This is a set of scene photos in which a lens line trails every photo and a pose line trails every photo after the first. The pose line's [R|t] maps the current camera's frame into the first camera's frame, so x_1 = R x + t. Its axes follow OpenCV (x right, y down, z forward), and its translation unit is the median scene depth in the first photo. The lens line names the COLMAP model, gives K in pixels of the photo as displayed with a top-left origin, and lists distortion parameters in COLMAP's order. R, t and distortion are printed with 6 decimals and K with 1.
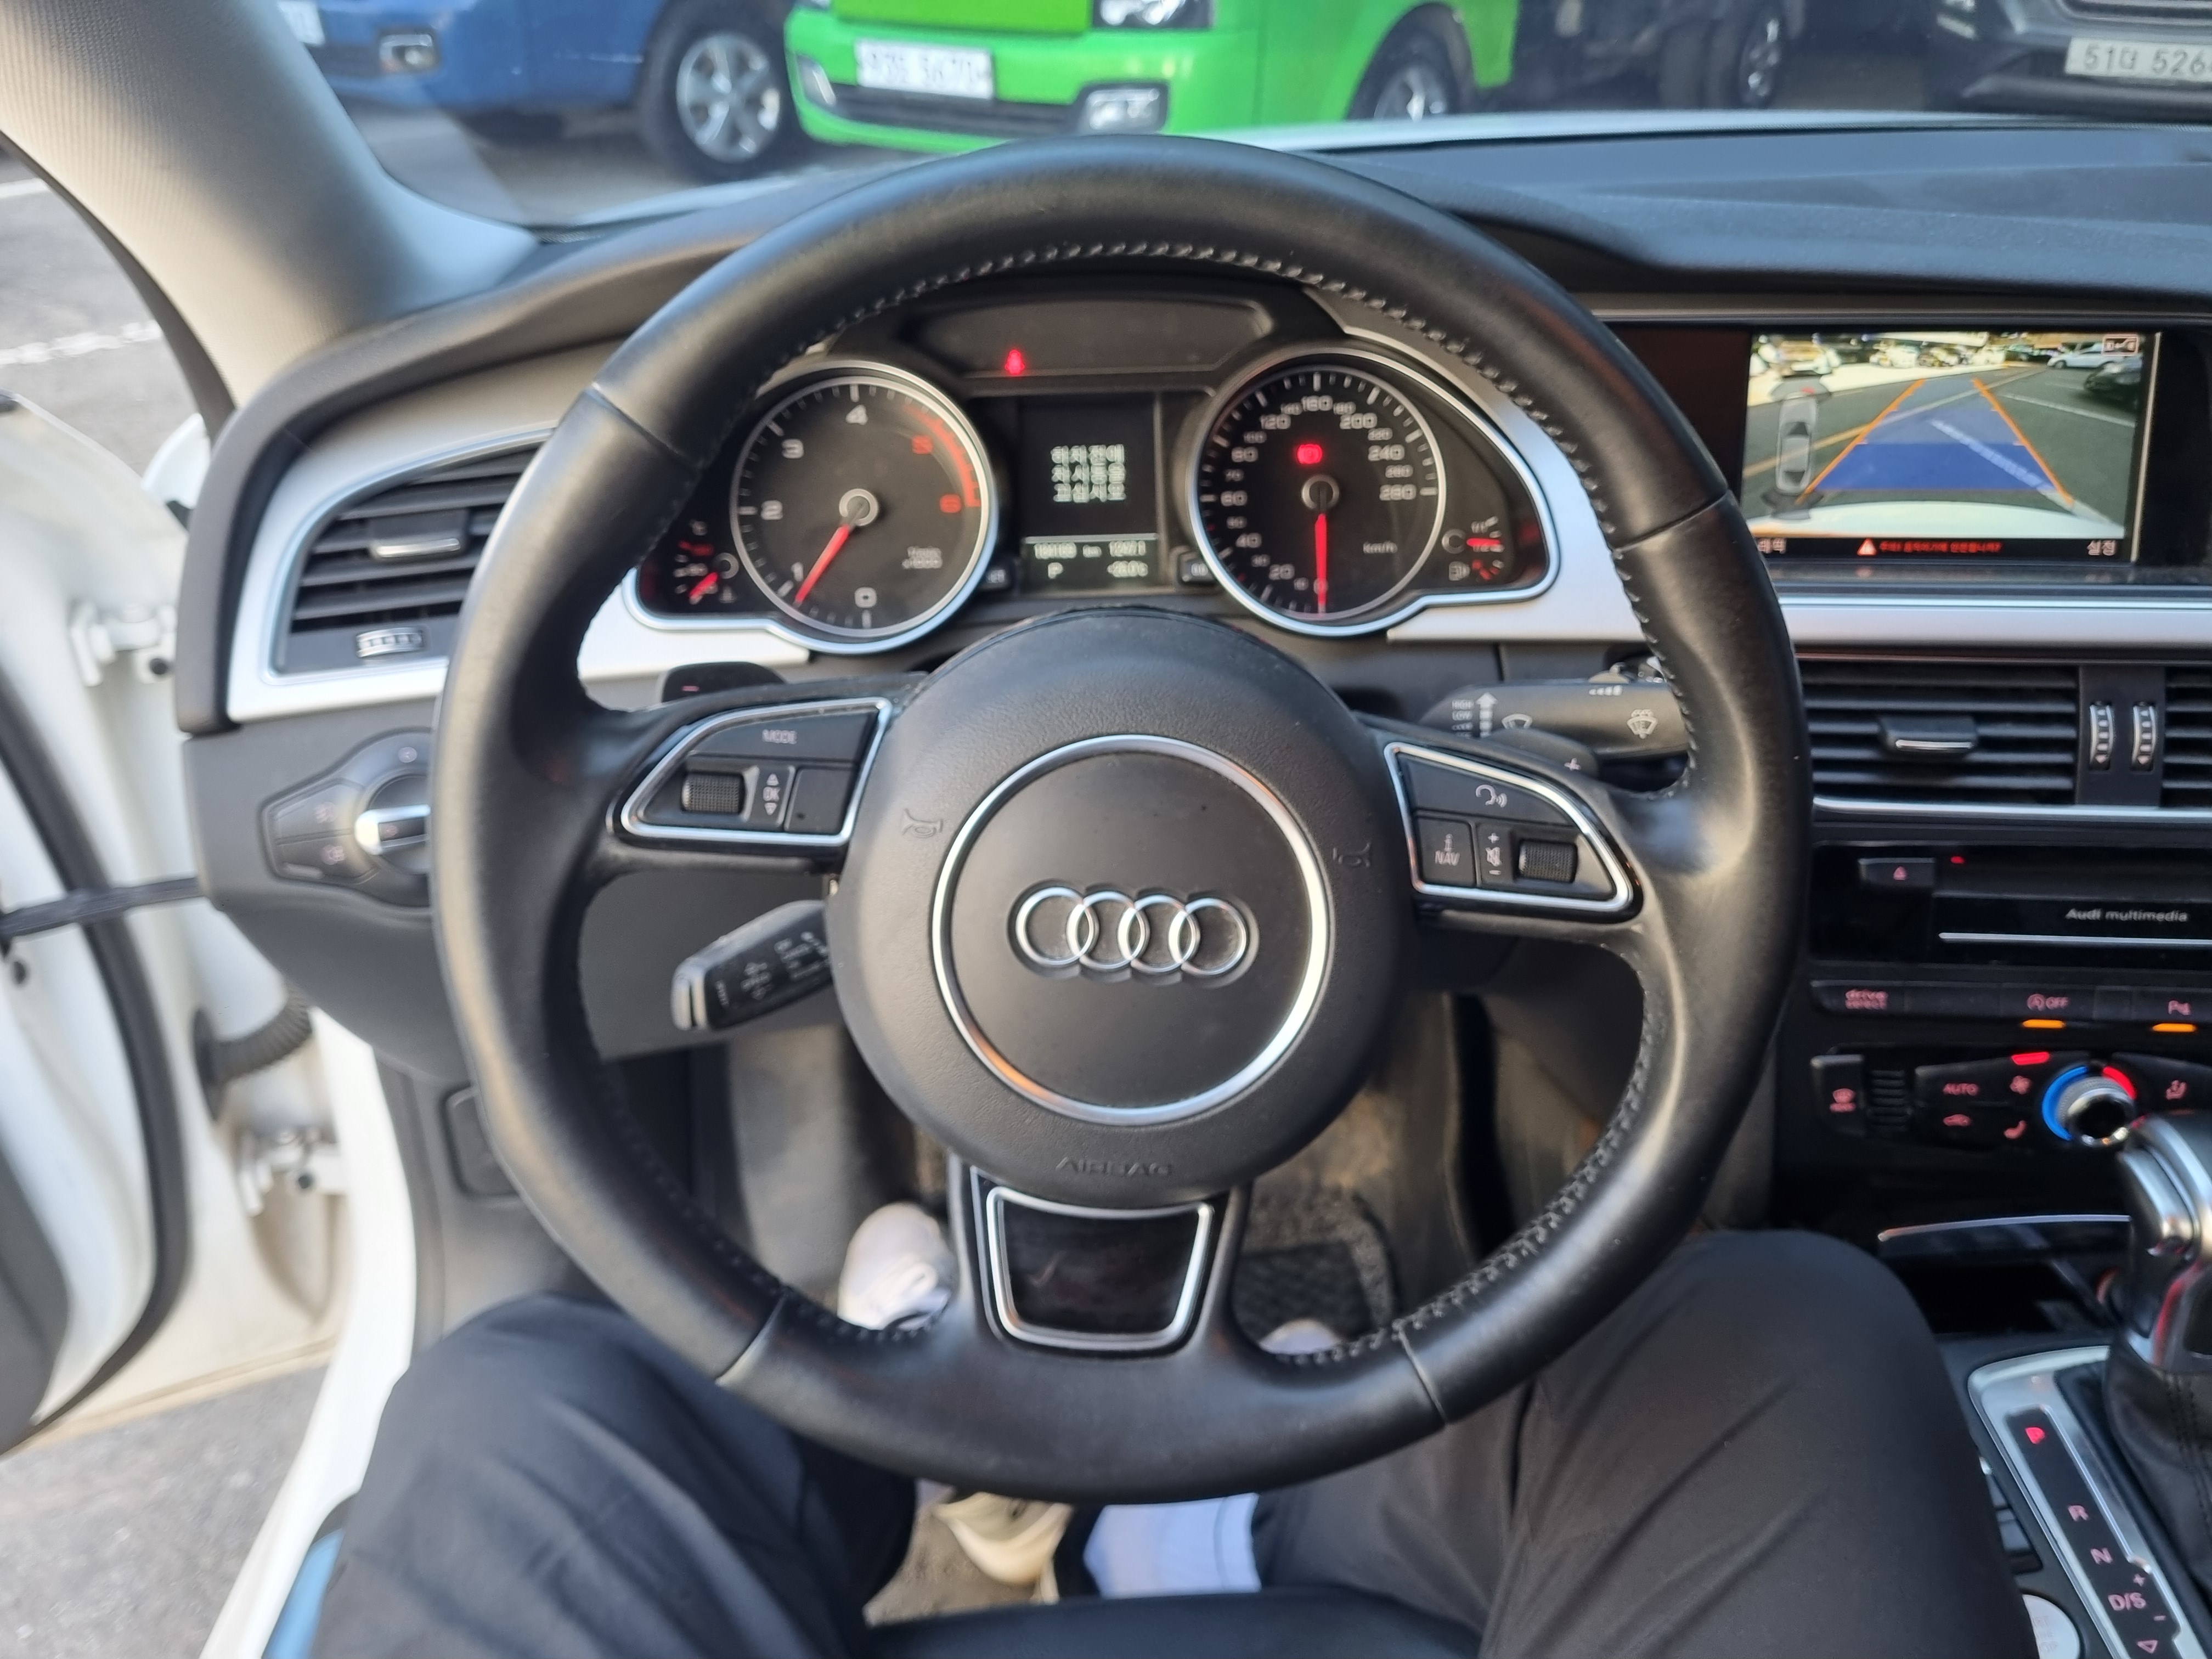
lens RADIAL K [[1650.0, 0, 1160.2], [0, 1650.0, 811.9], [0, 0, 1]] dist [0.062290, -0.050773]
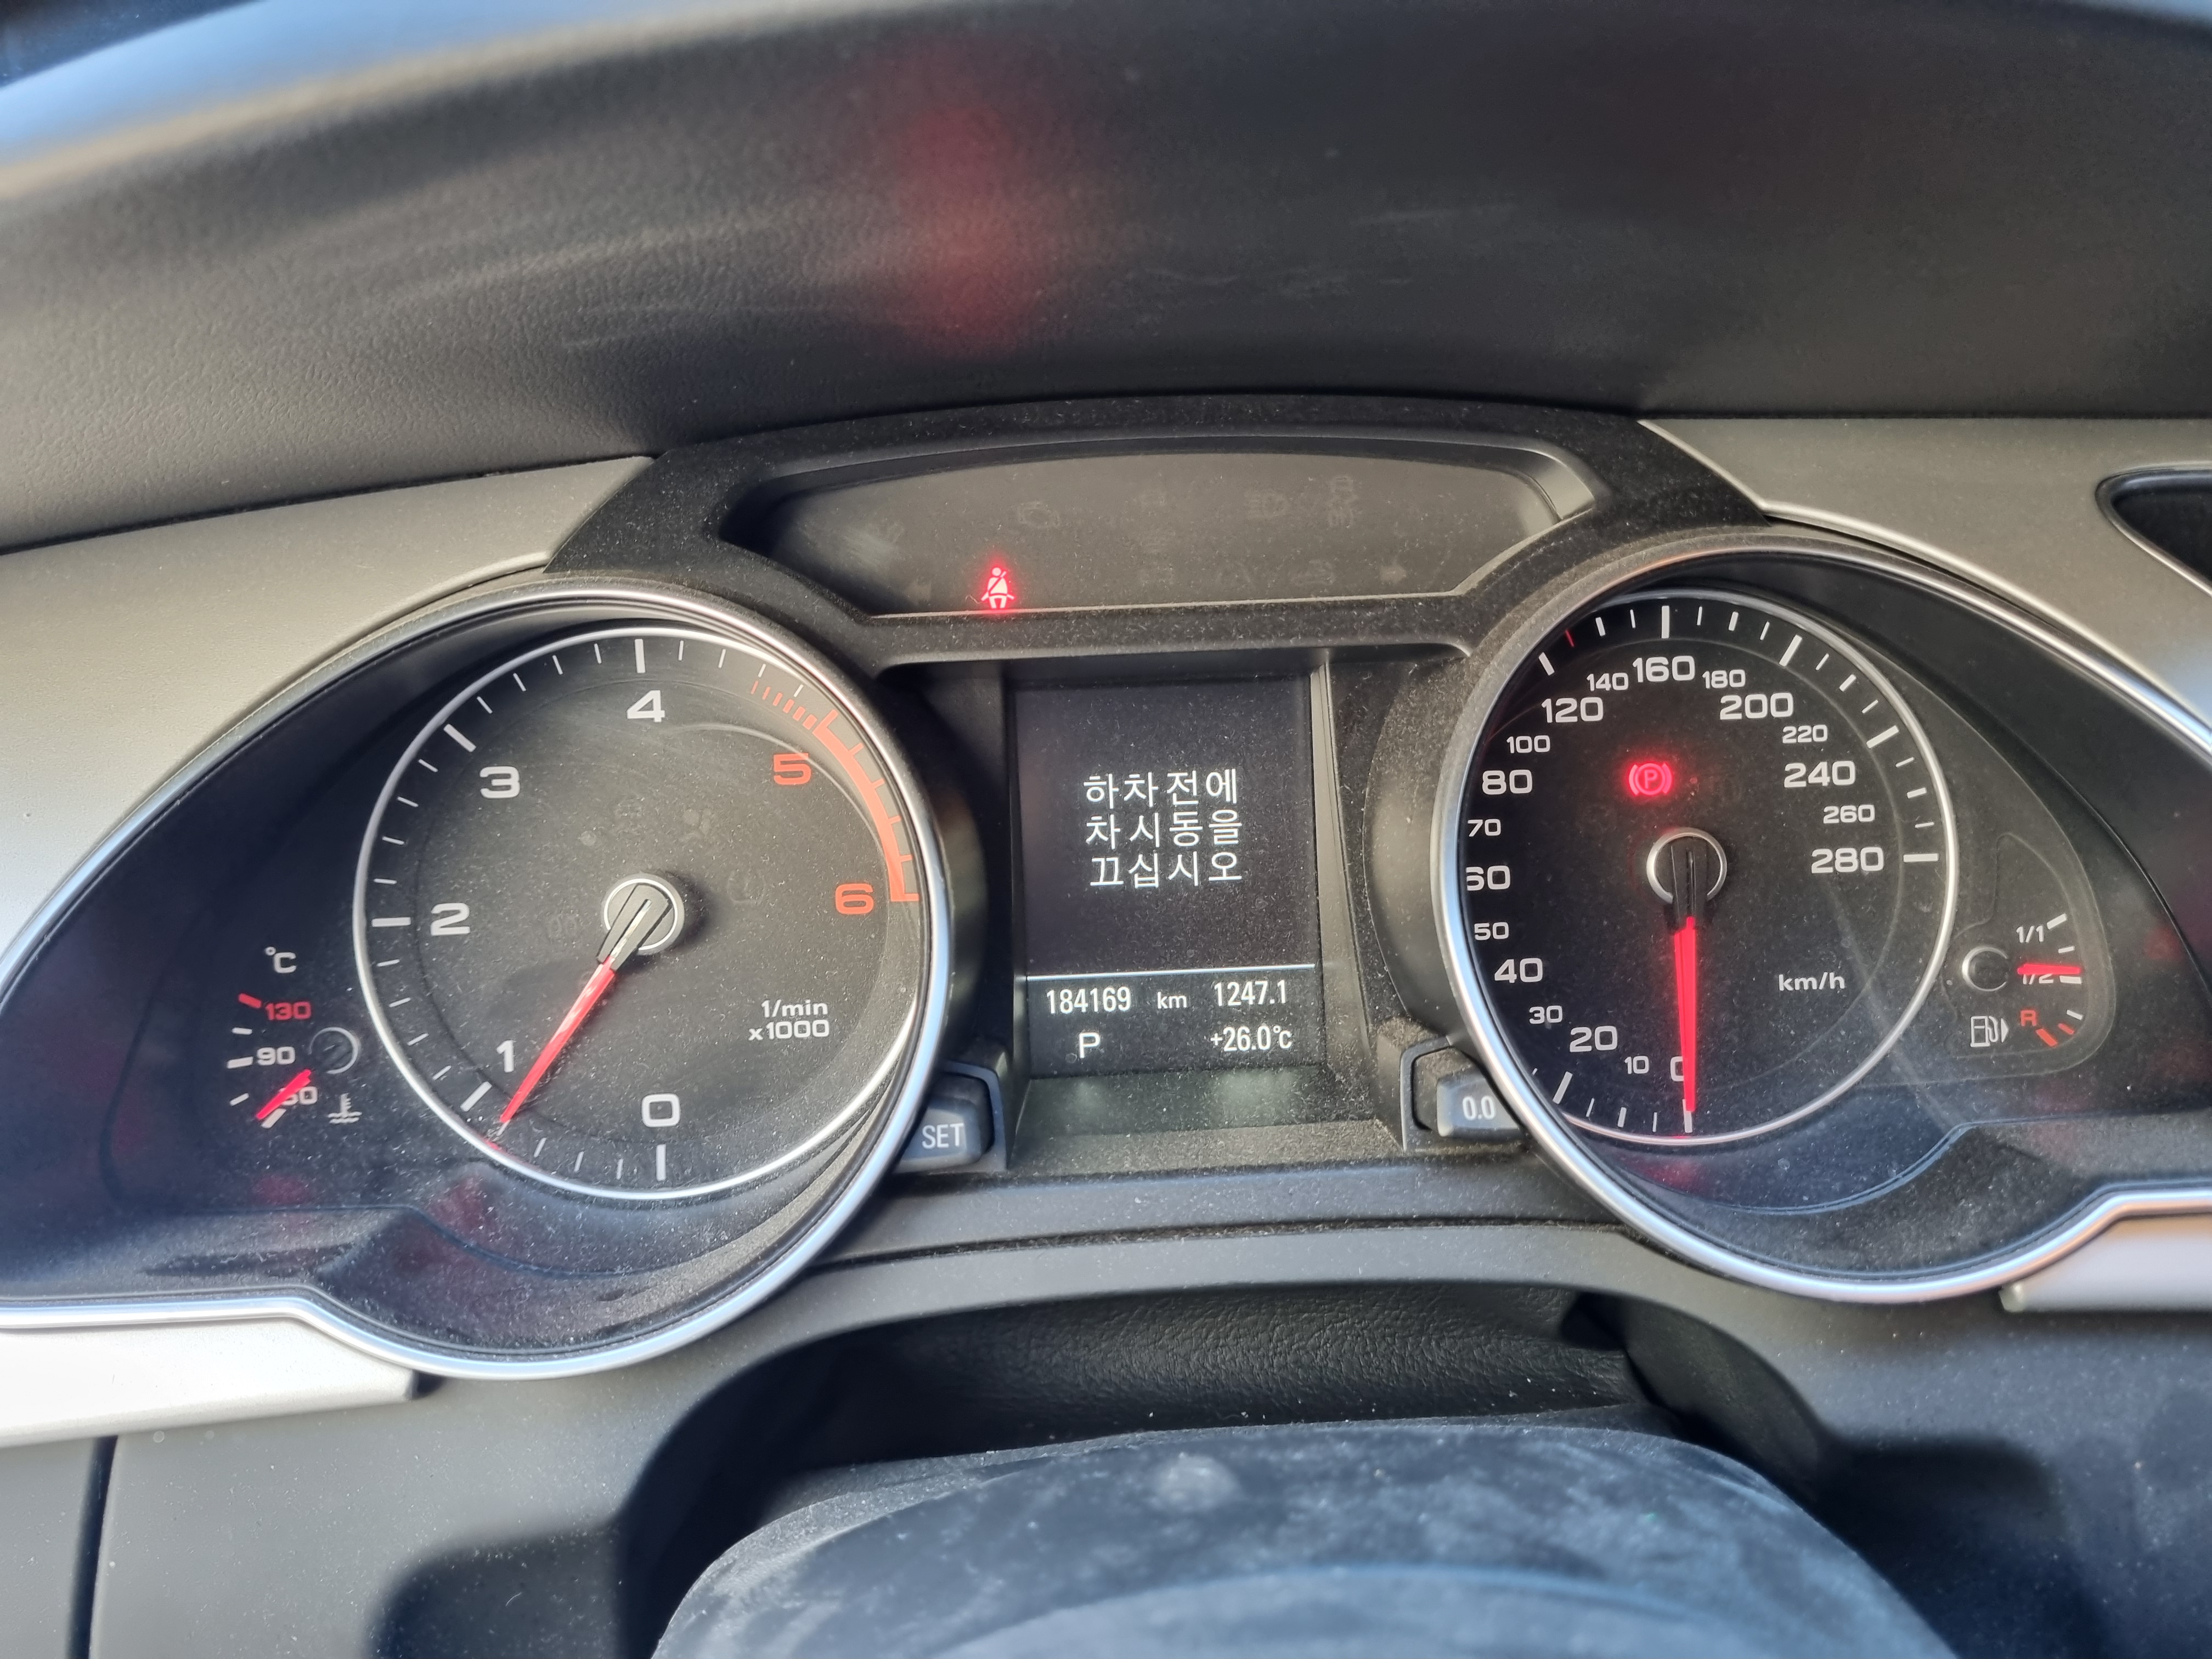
lens RADIAL K [[1665.3, 0, 1102.7], [0, 1665.3, 849.2], [0, 0, 1]] dist [0.050981, -0.037132]
pose [[0.999410, -0.006649, -0.033700, -0.045763], [0.002333, 0.991960, -0.126529, -0.145997], [0.034270, 0.126375, 0.991390, 0.569997]]
